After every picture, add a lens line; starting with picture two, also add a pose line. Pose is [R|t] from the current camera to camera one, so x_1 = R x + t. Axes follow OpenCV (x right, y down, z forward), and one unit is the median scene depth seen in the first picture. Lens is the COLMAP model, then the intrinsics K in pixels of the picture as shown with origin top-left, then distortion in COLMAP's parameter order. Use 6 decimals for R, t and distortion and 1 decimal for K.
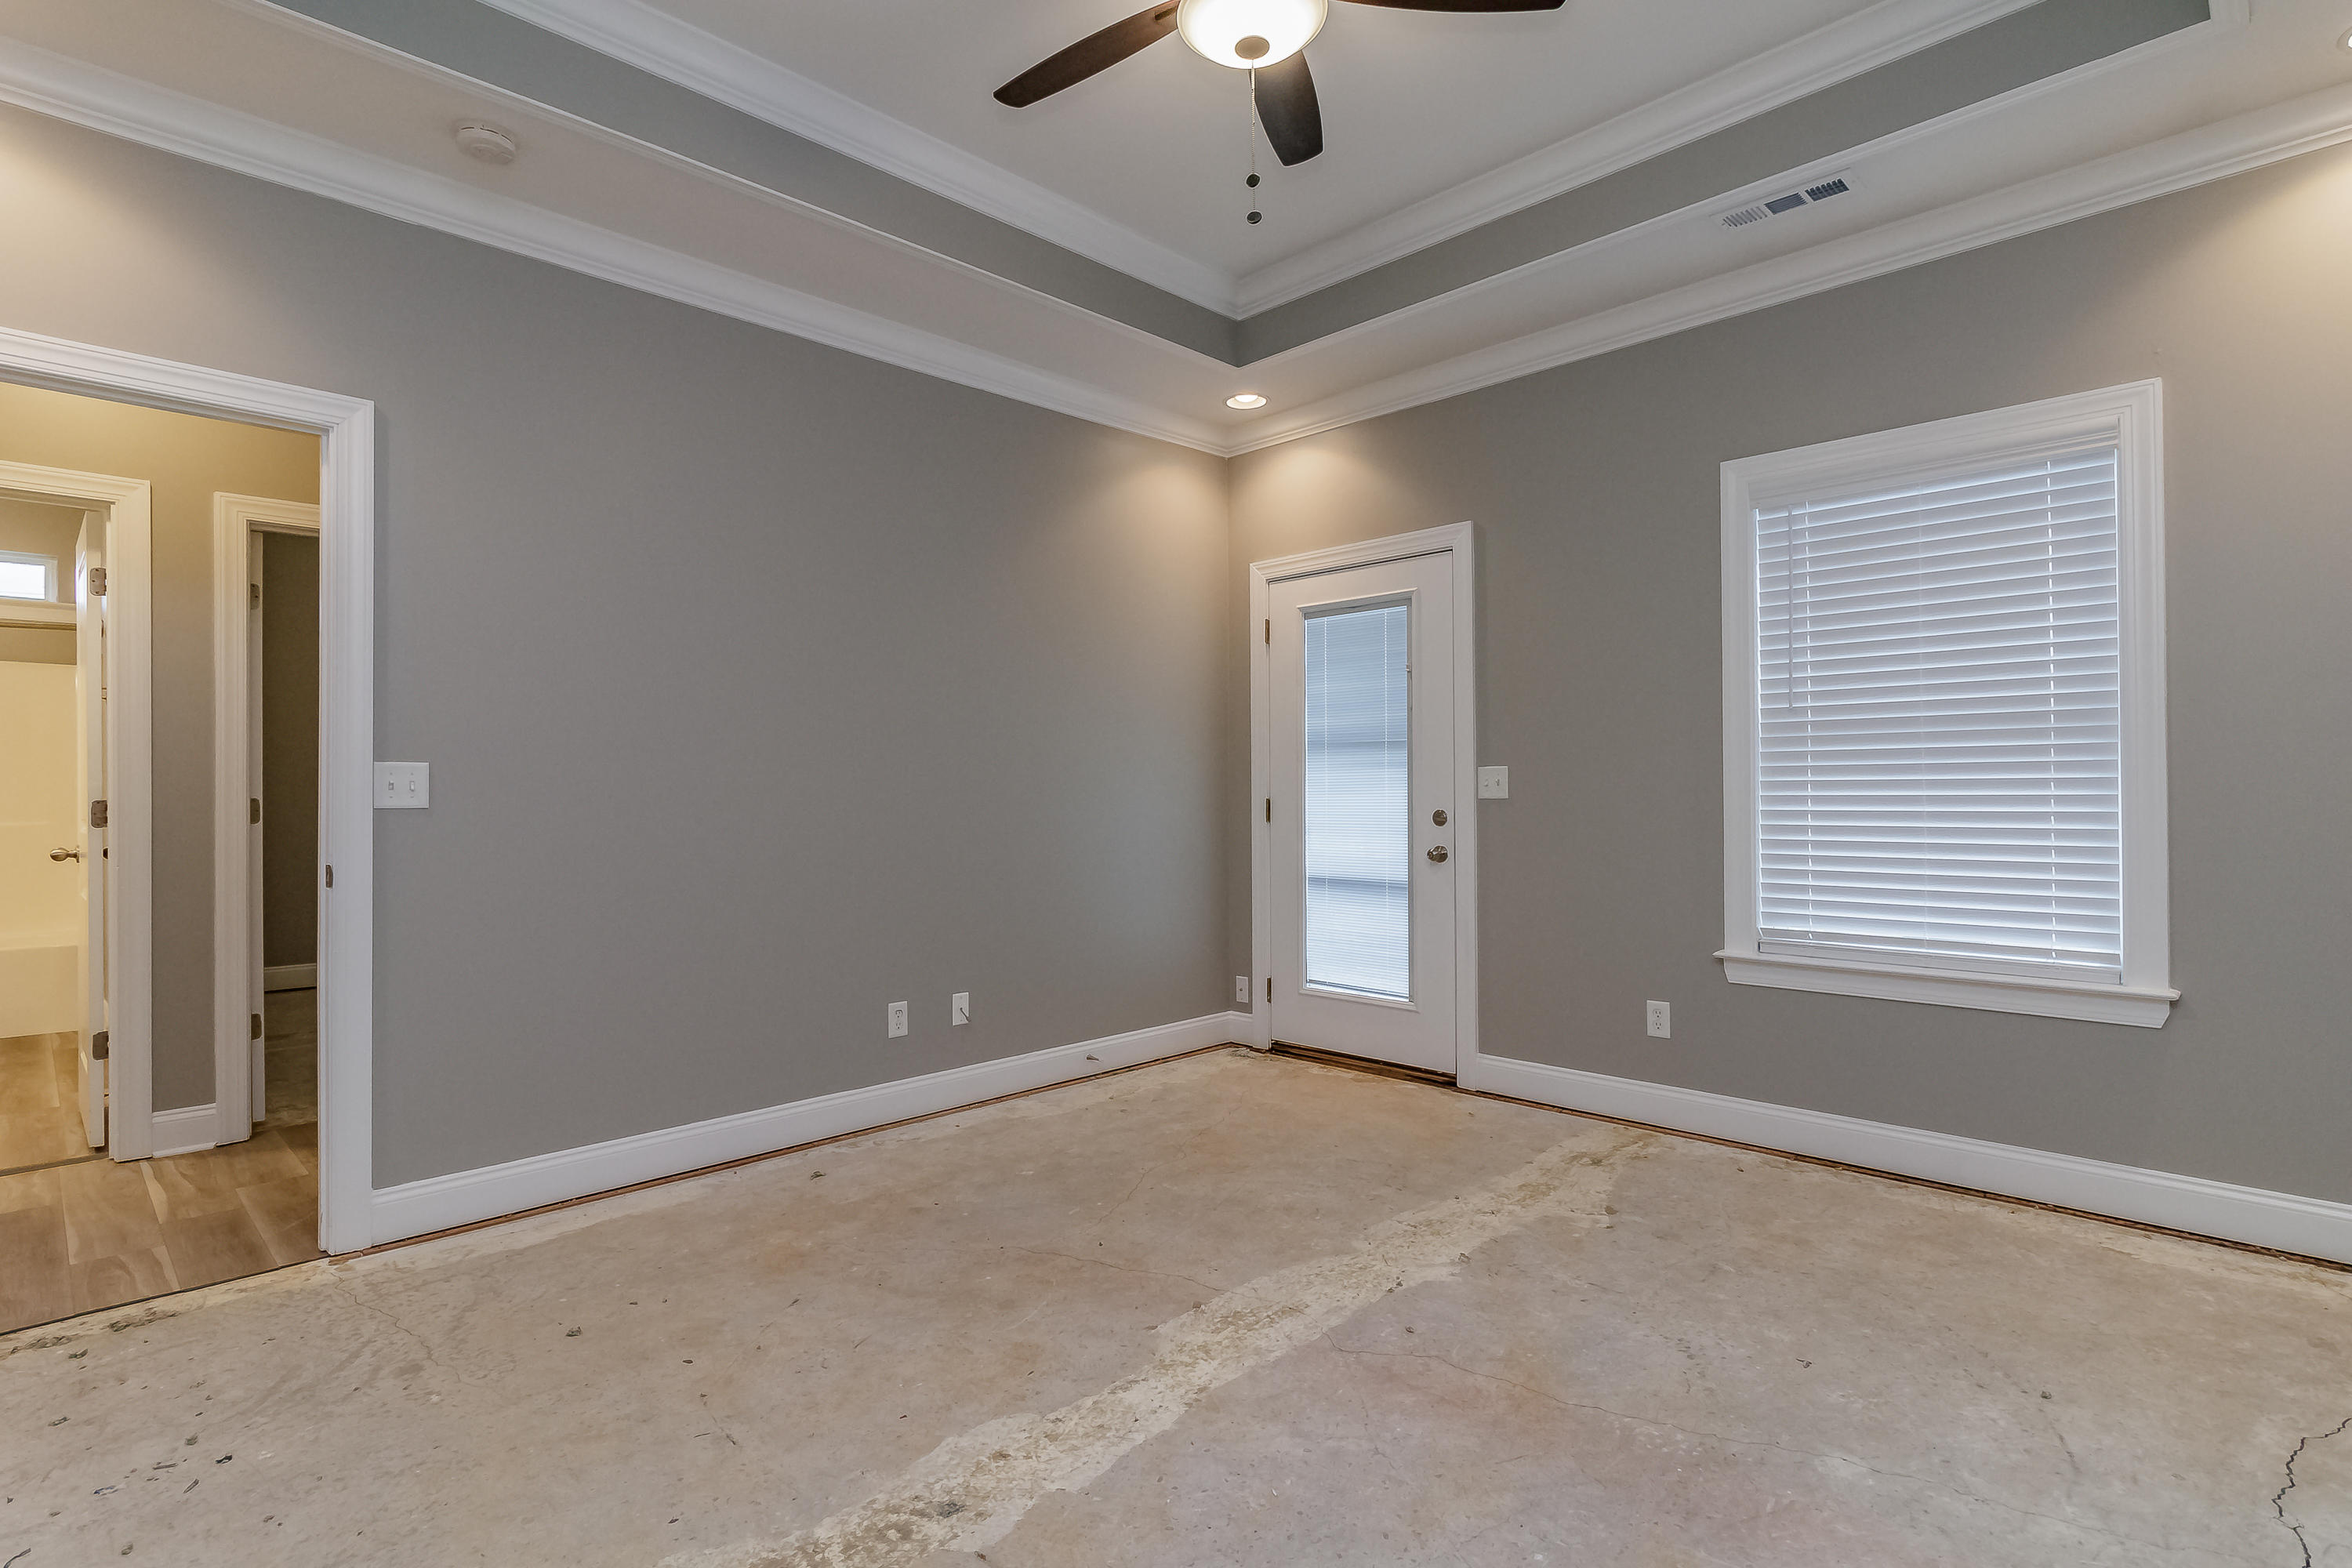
lens RADIAL K [[1159.5, 0, 1154.2], [0, 1159.5, 798.8], [0, 0, 1]] dist [0.002031, -0.003531]
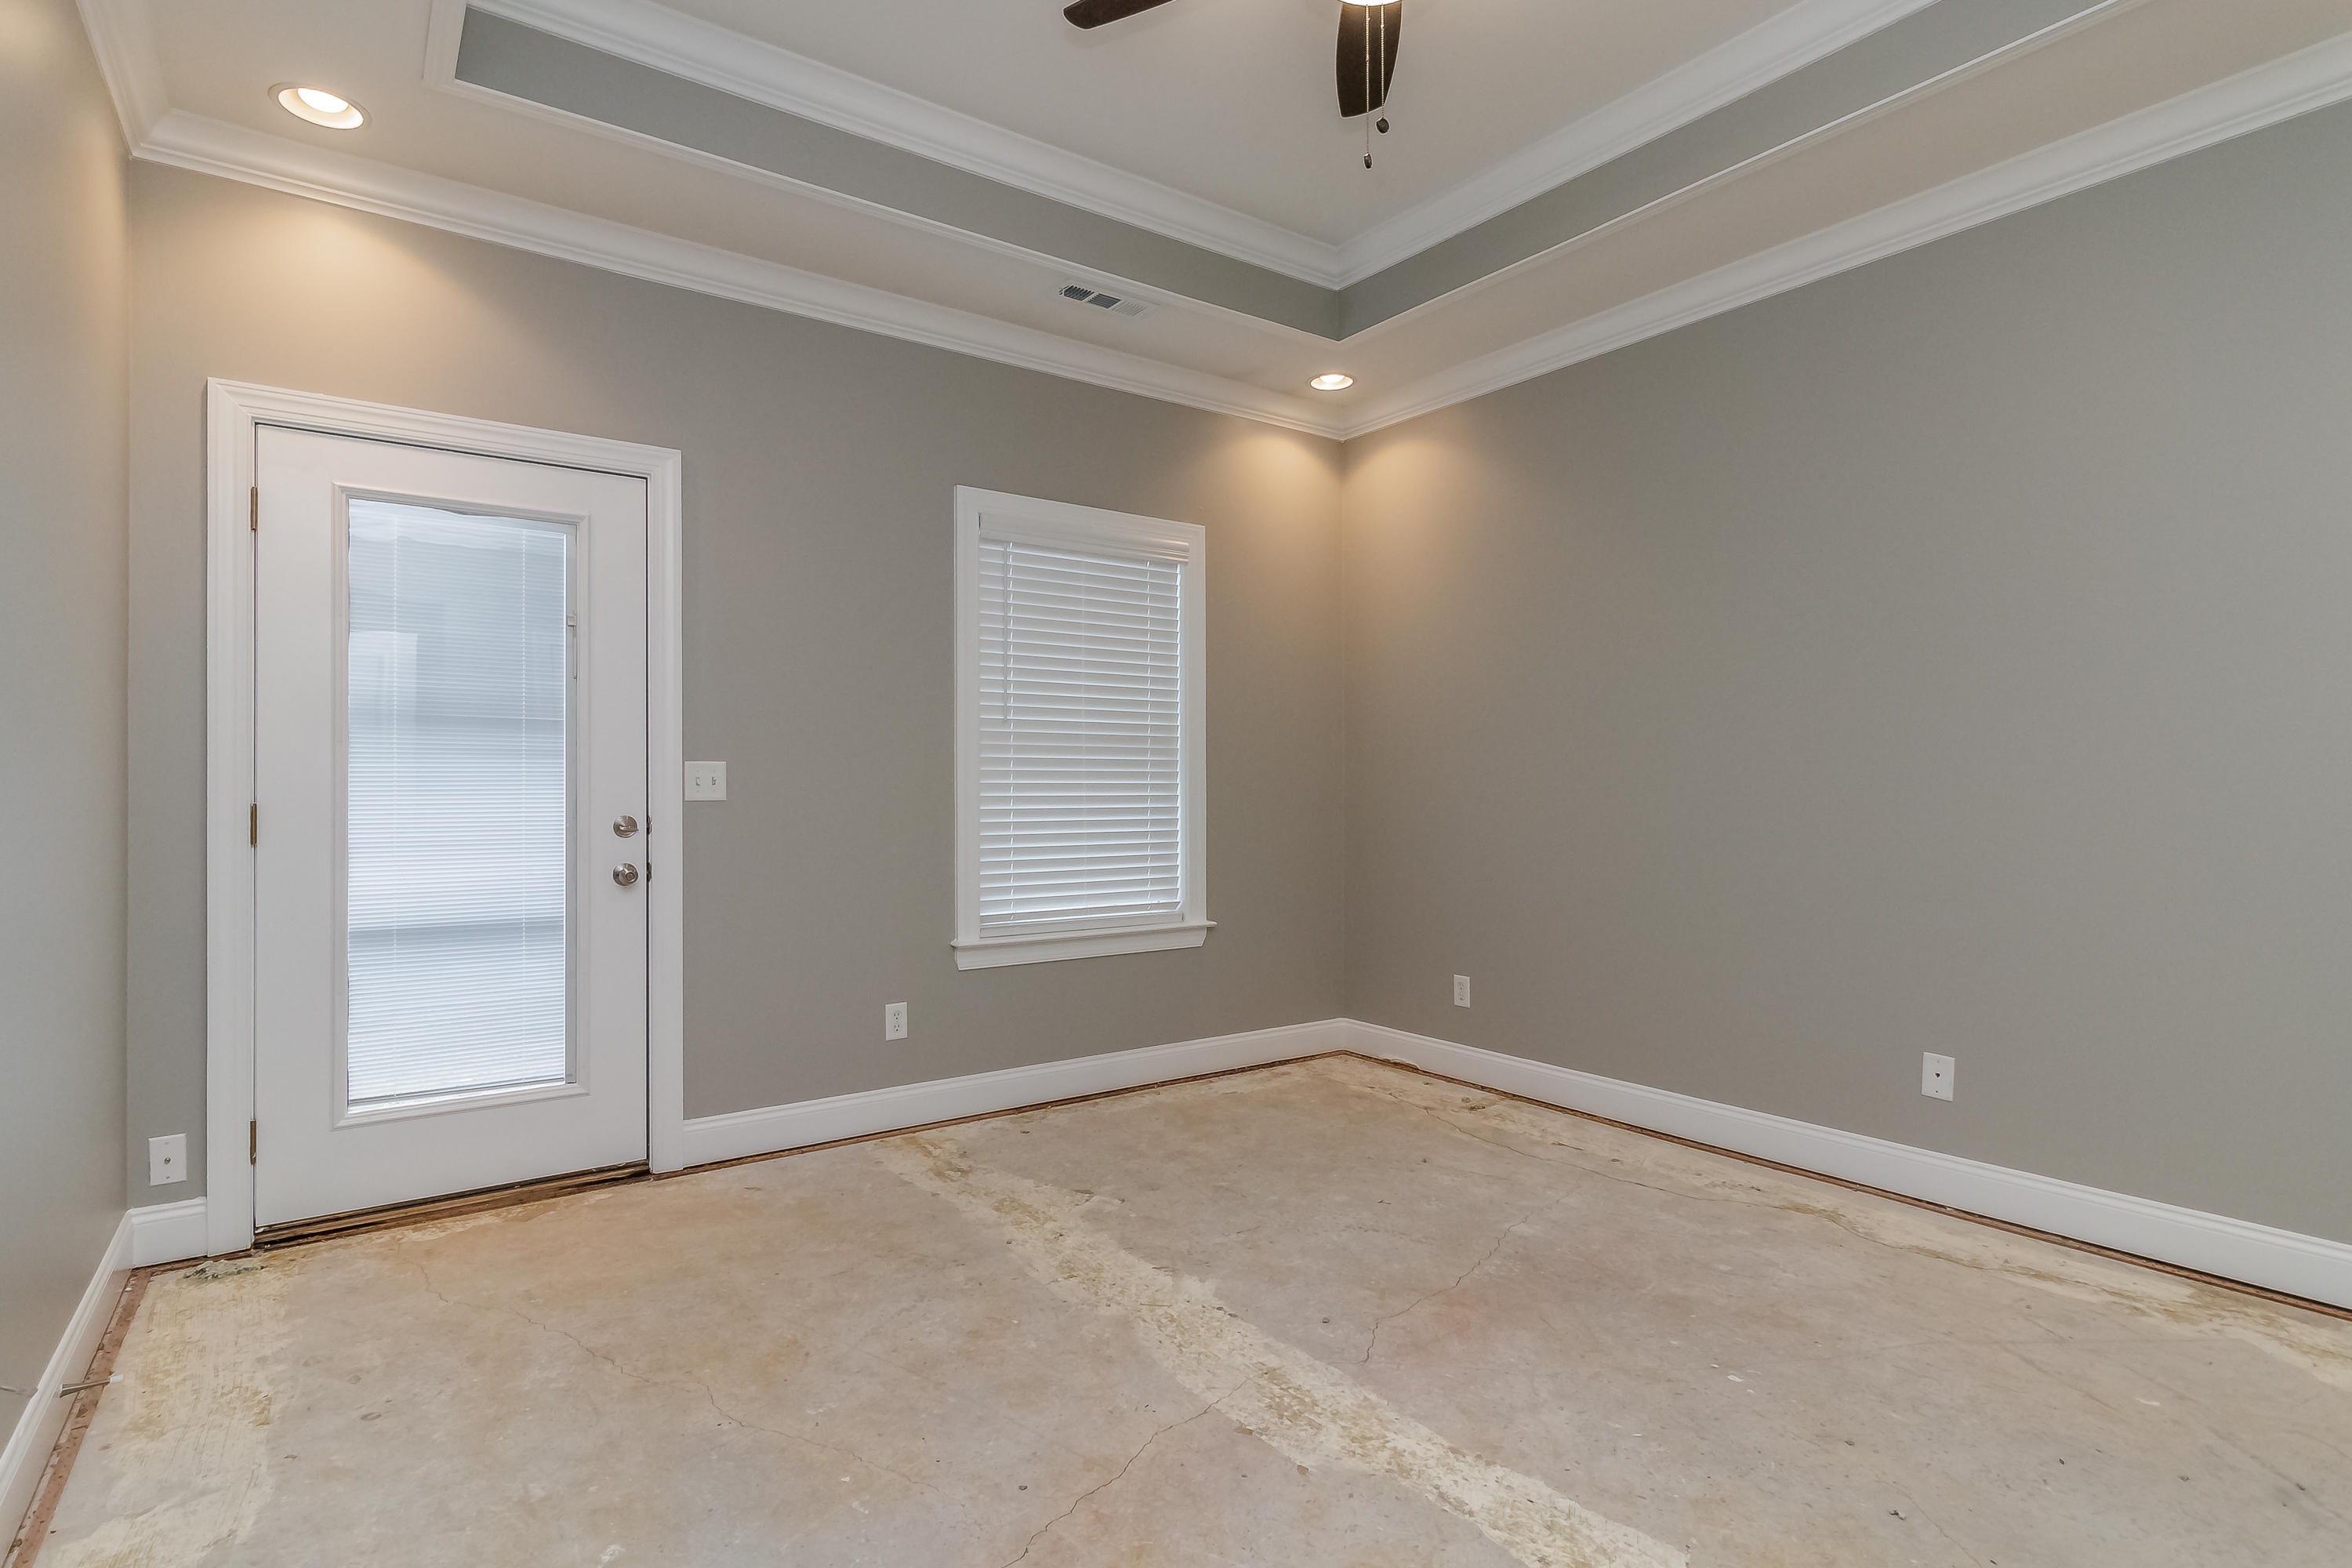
lens RADIAL K [[1159.5, 0, 1153.7], [0, 1159.5, 787.0], [0, 0, 1]] dist [0.002031, -0.003531]
pose [[0.163010, 0.007667, 0.986595, -0.671069], [0.006819, 0.999937, -0.008897, -0.000244], [-0.986601, 0.008178, 0.162947, 0.814030]]
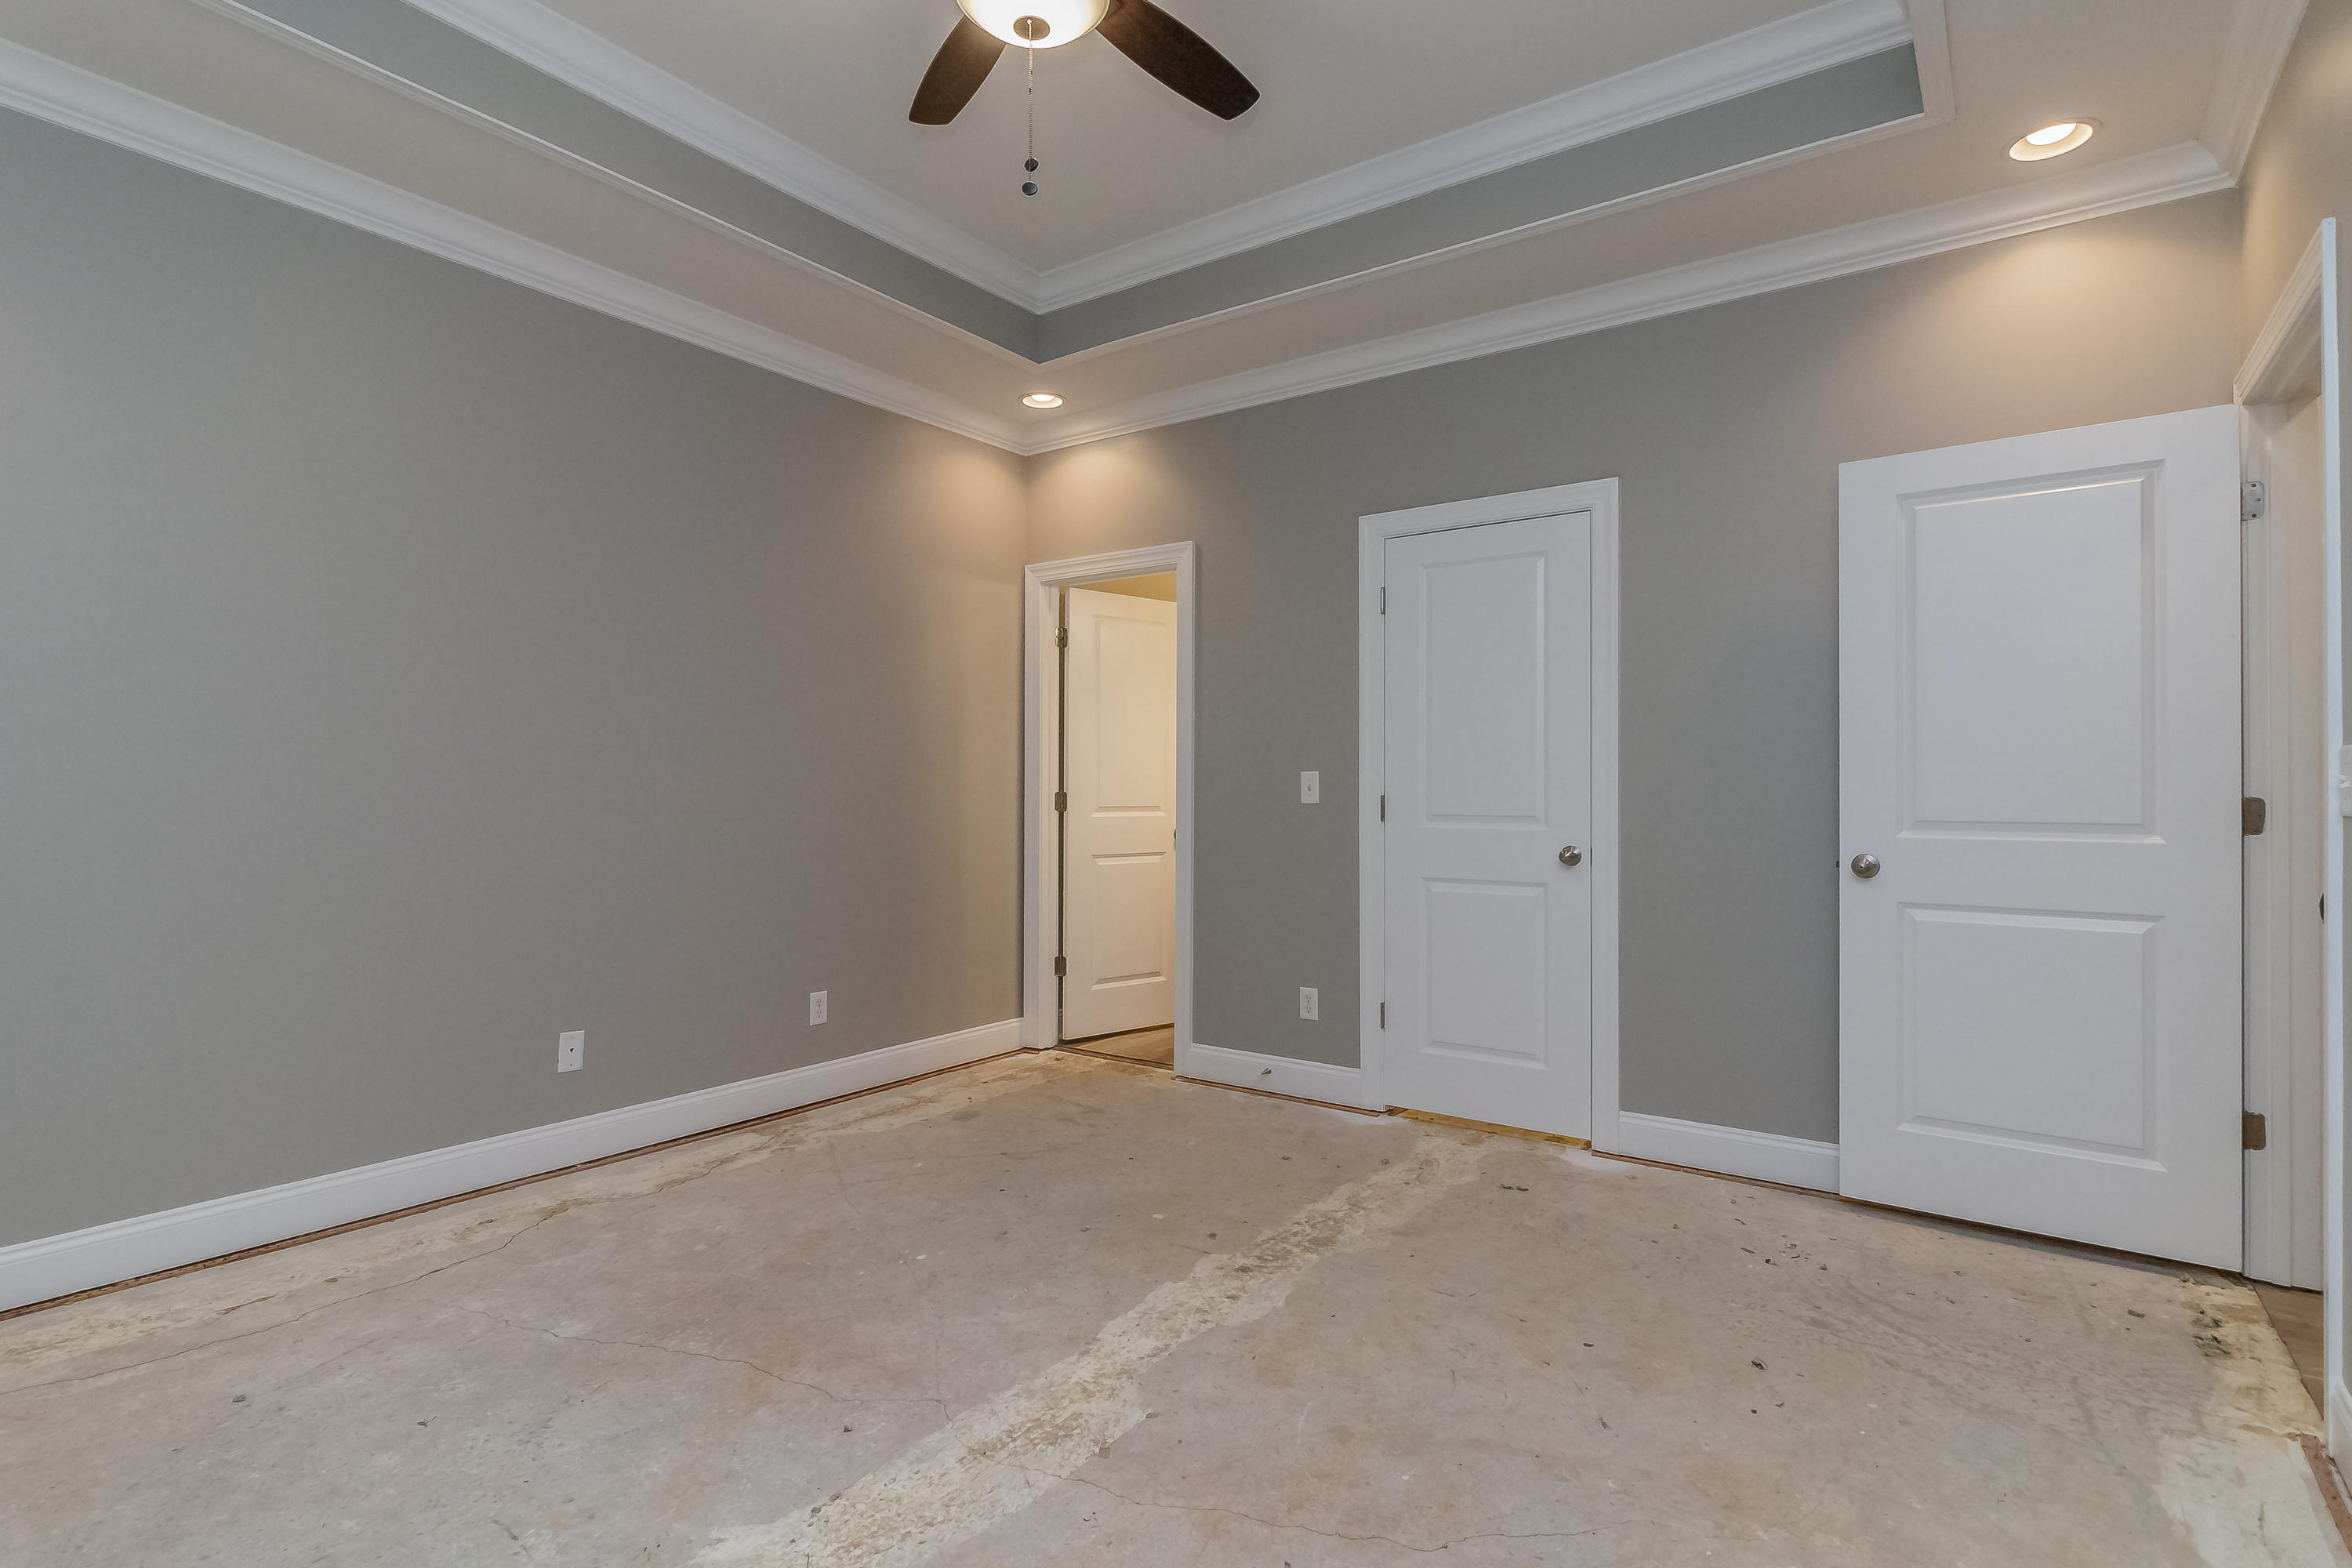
lens RADIAL K [[1159.5, 0, 1157.1], [0, 1159.5, 791.6], [0, 0, 1]] dist [0.002031, -0.003531]
pose [[-0.986694, 0.002733, -0.162565, 0.111402], [0.002042, 0.999988, 0.004417, -0.007685], [0.162575, 0.004026, -0.986688, 1.552128]]
